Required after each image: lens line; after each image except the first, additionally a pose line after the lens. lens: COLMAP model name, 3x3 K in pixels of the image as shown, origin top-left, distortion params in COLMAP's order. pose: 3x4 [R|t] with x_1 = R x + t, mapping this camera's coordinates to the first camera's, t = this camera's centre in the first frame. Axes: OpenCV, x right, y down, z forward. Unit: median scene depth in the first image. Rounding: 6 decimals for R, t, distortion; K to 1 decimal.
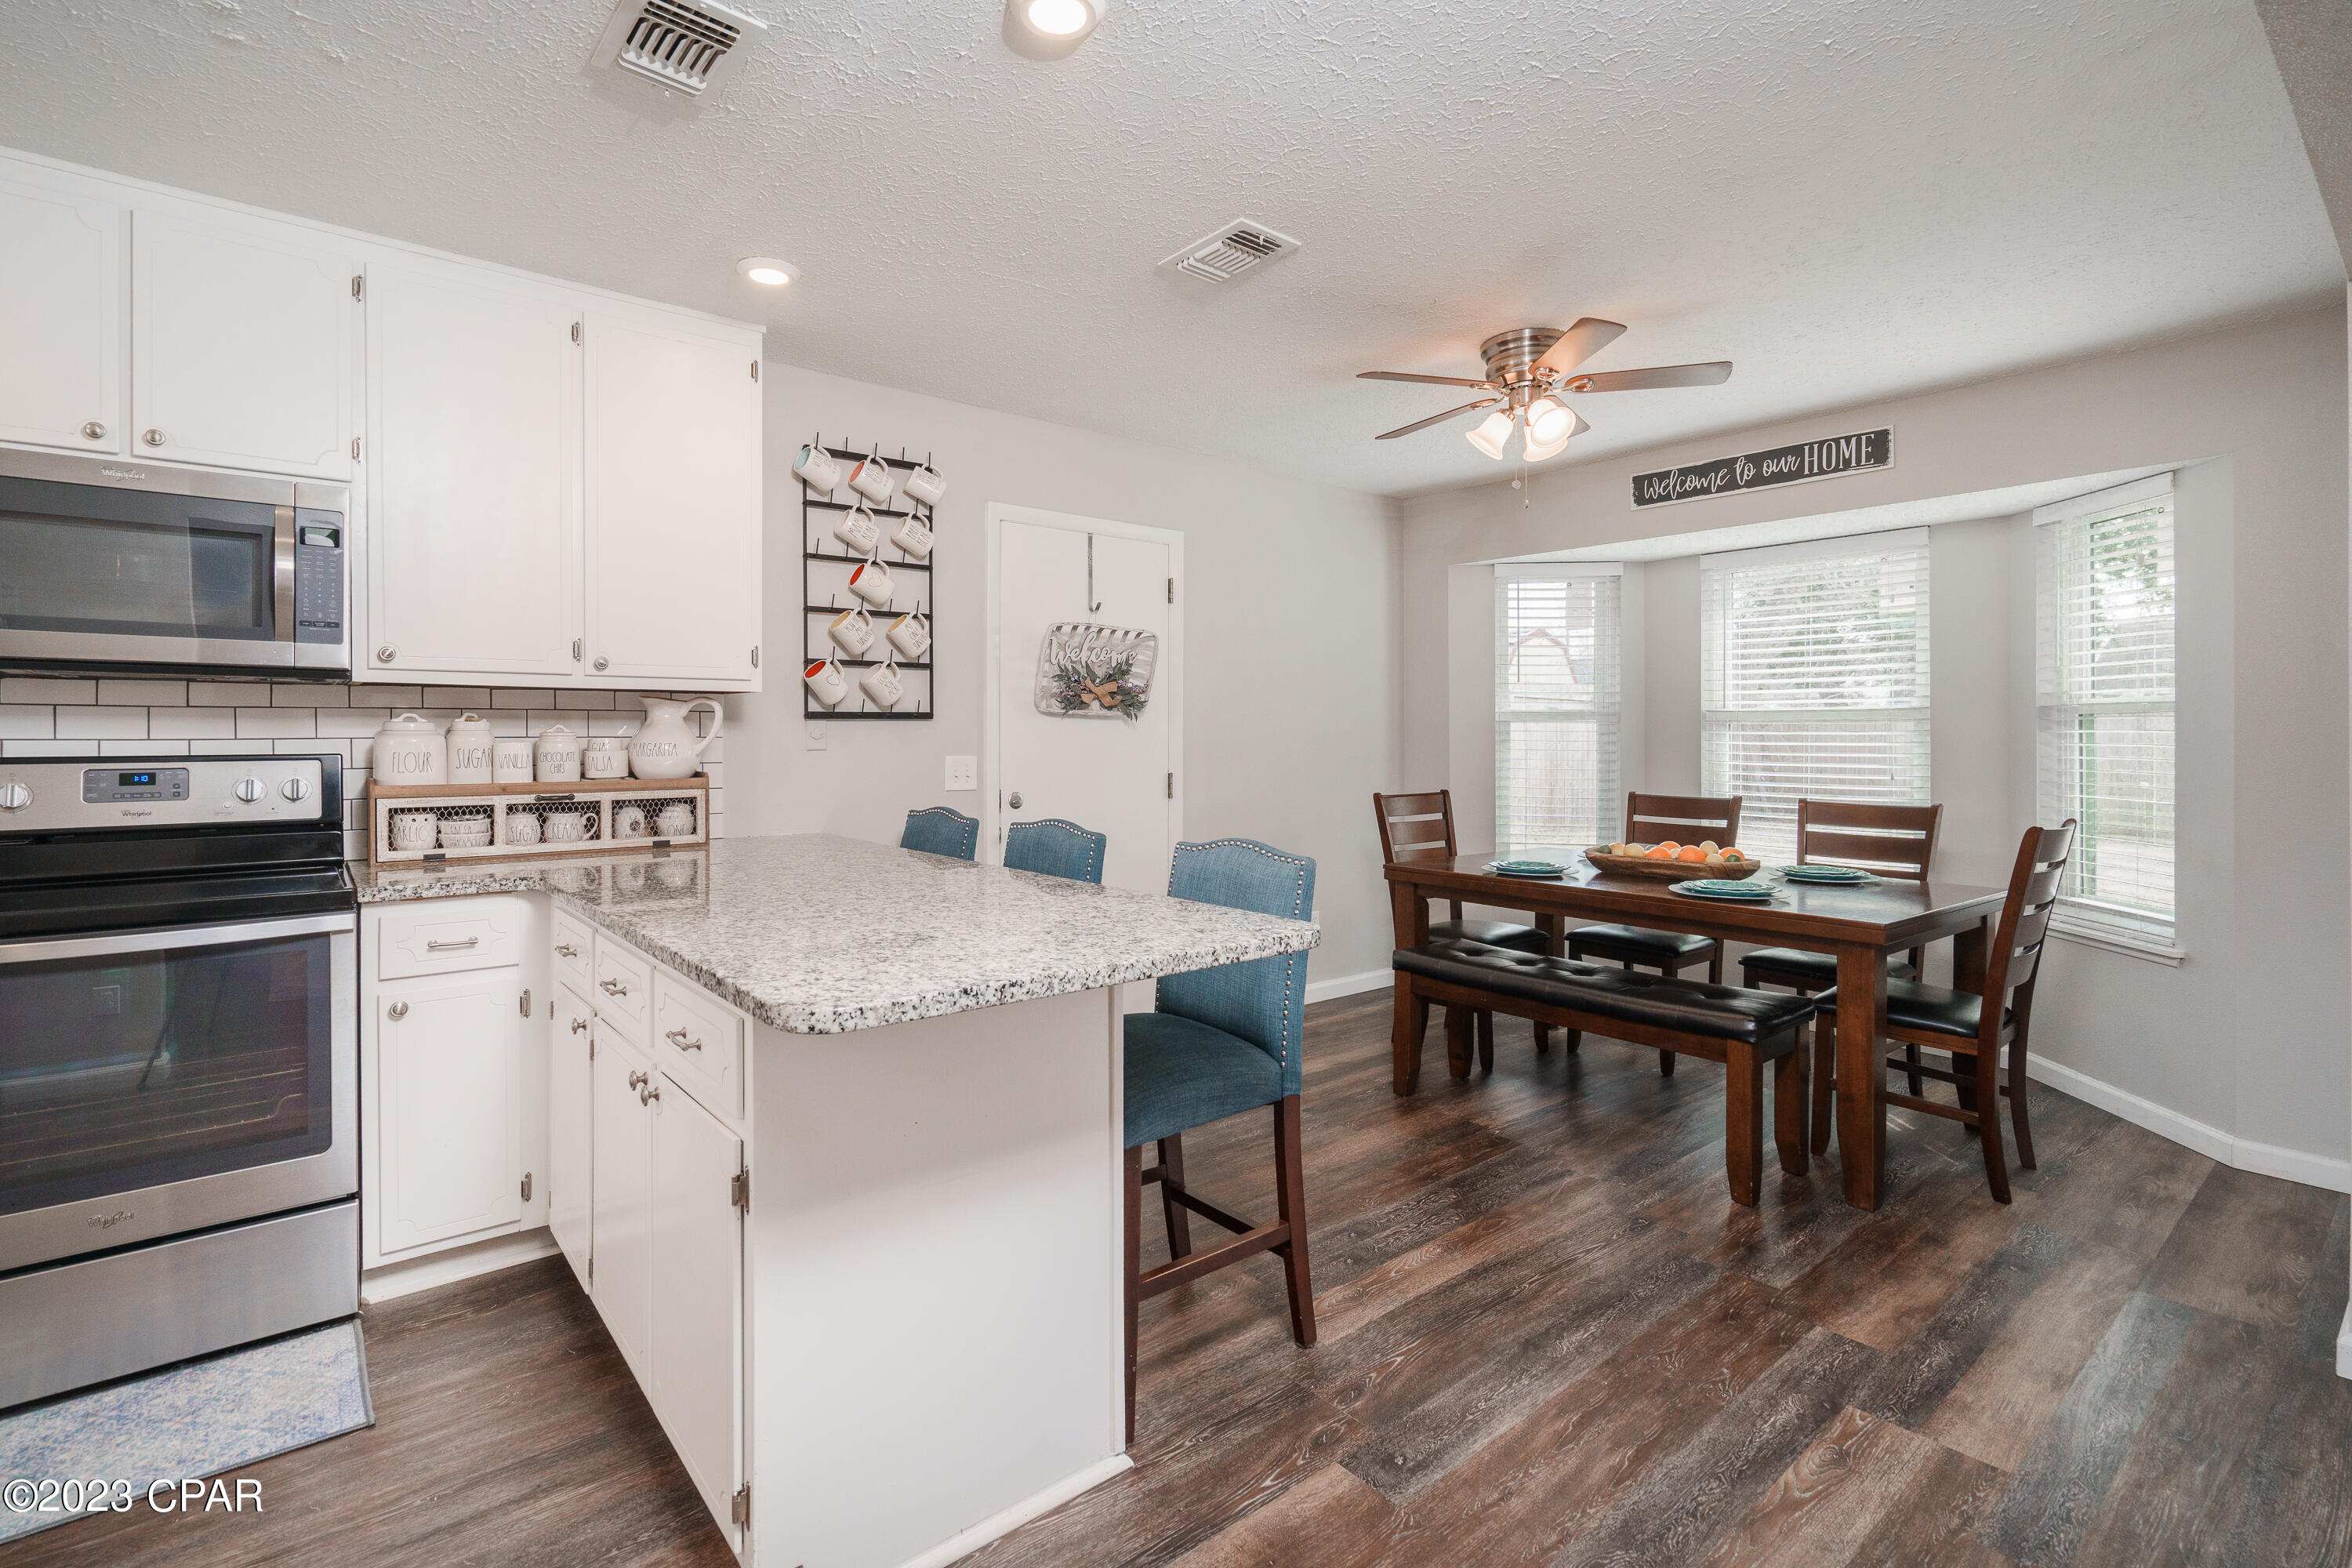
lens RADIAL K [[1084.0, 0, 1164.7], [0, 1084.0, 742.1], [0, 0, 1]] dist [-0.001820, -0.000072]
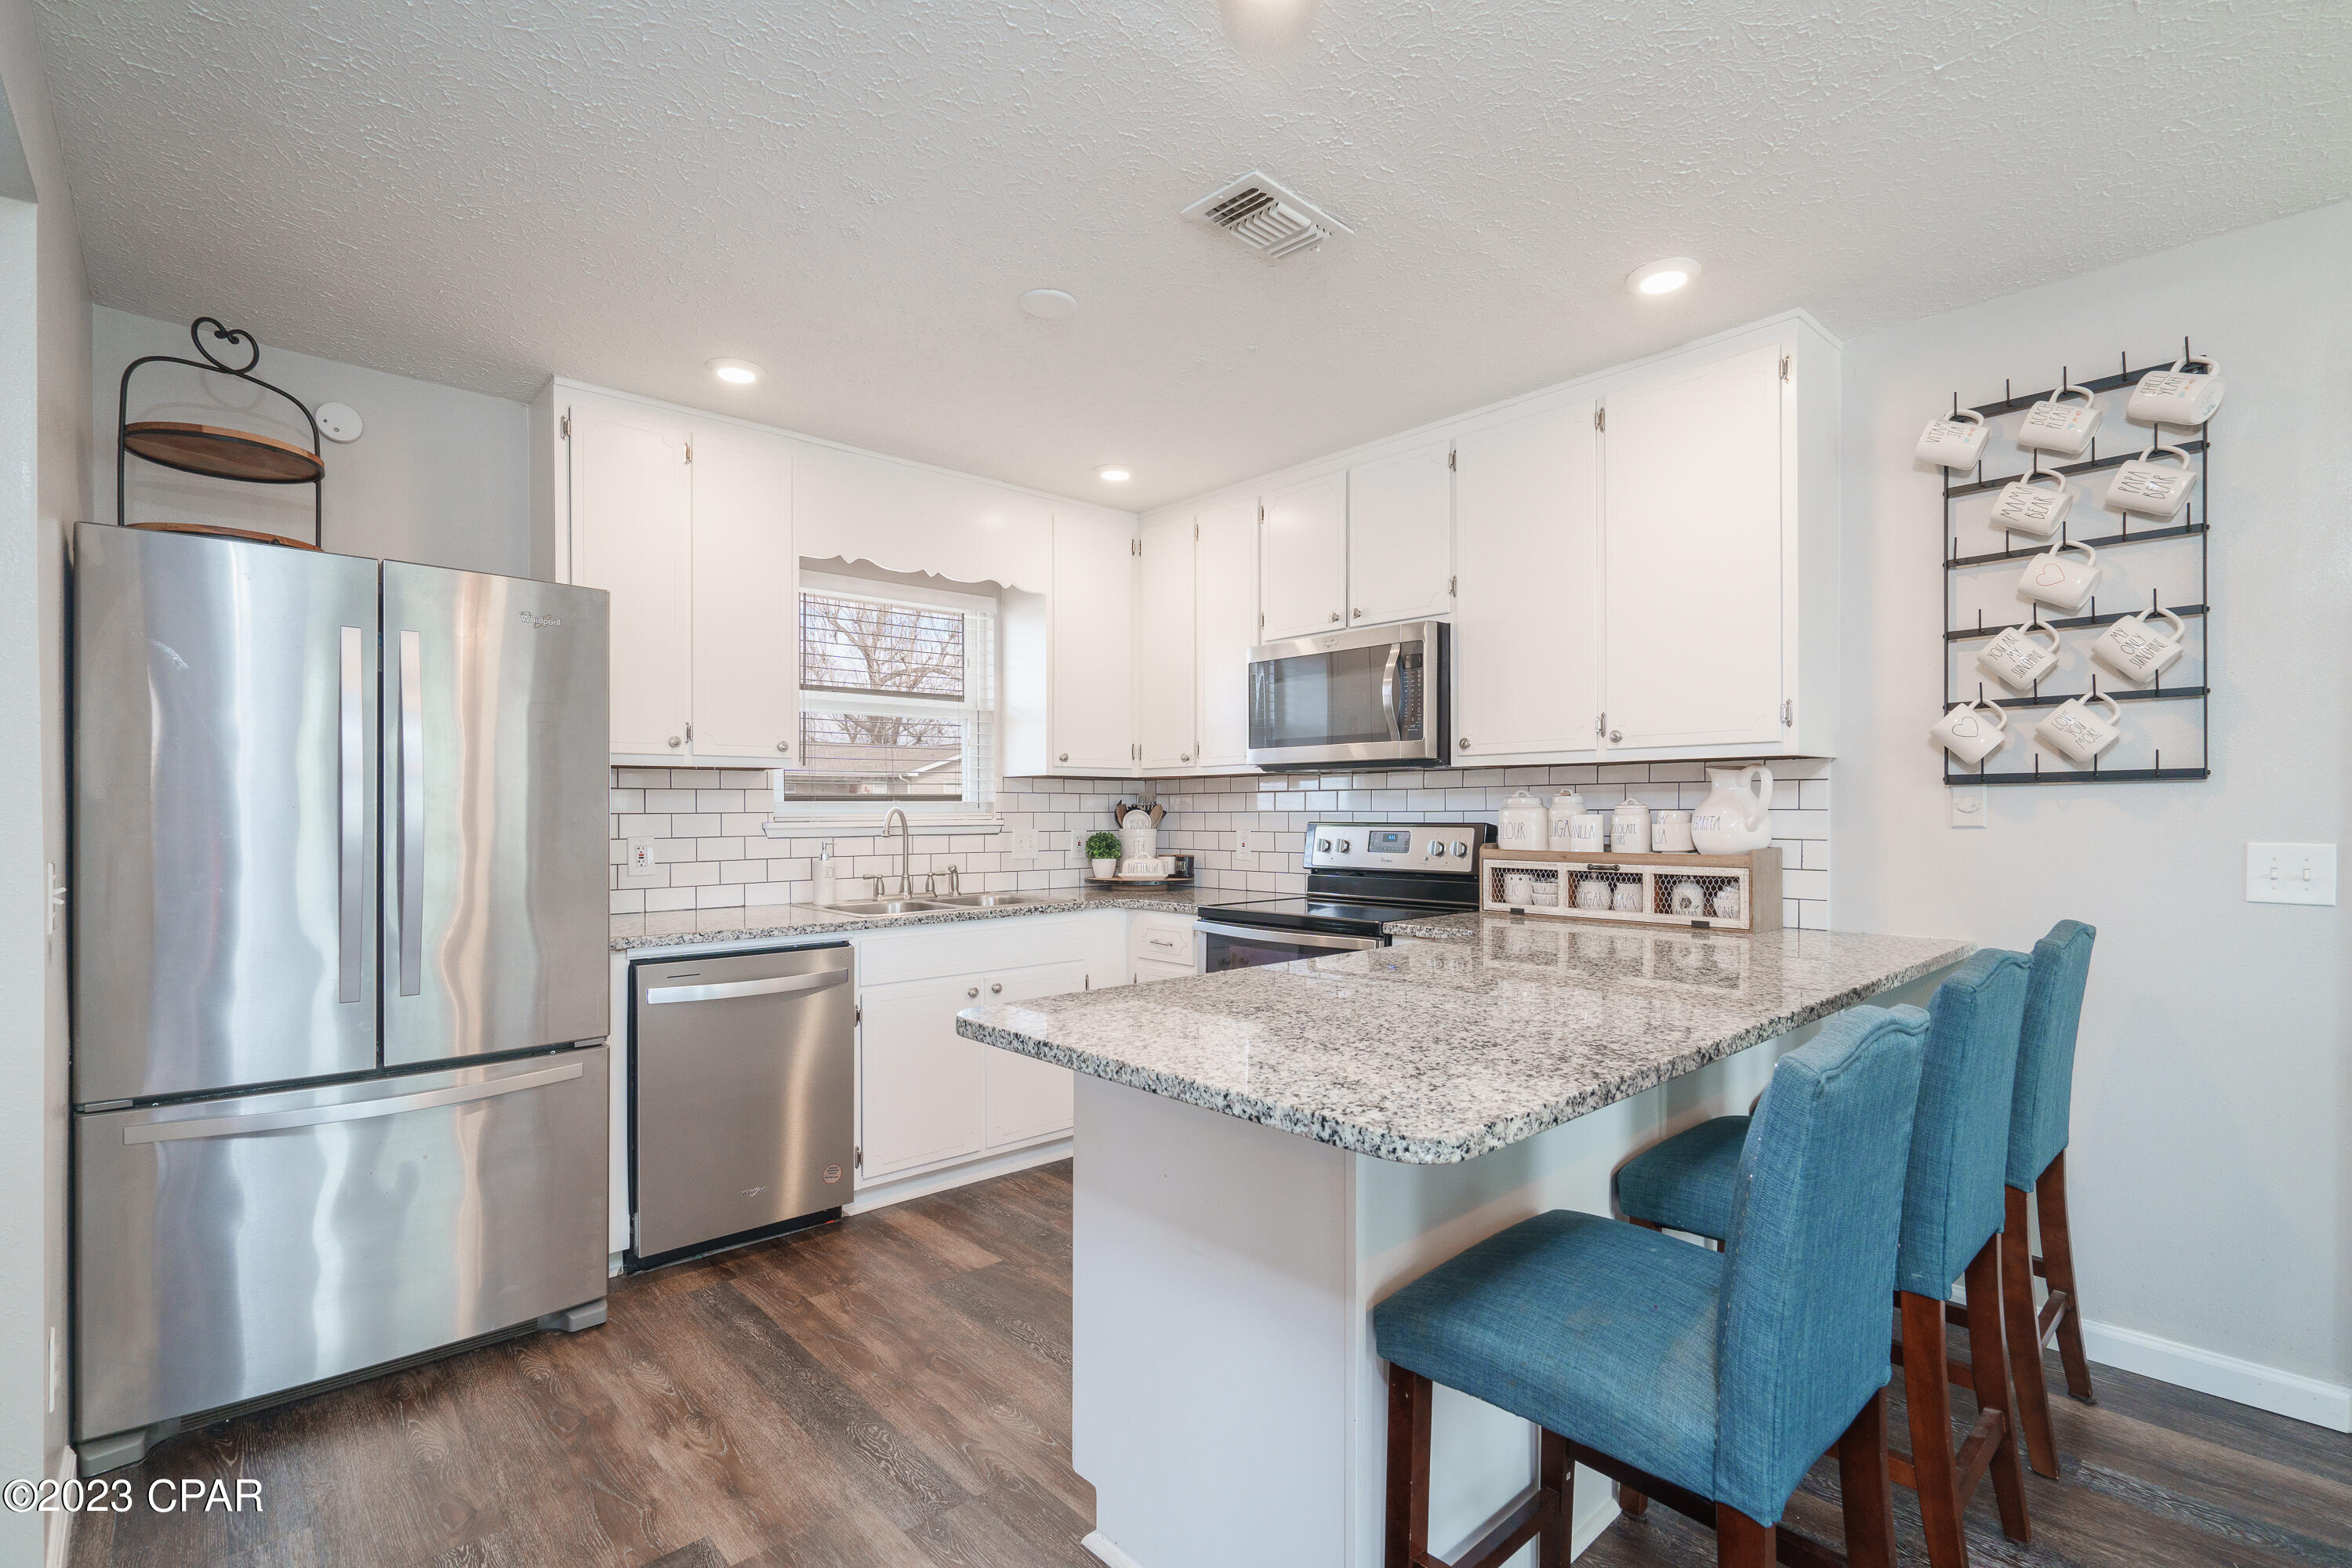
lens RADIAL K [[1074.5, 0, 1180.9], [0, 1074.5, 819.8], [0, 0, 1]] dist [-0.001233, 0.000806]
pose [[0.062209, 0.009576, -0.998017, 0.343235], [-0.003884, 0.999949, 0.009353, -0.002358], [0.998056, 0.003294, 0.062243, 0.399956]]
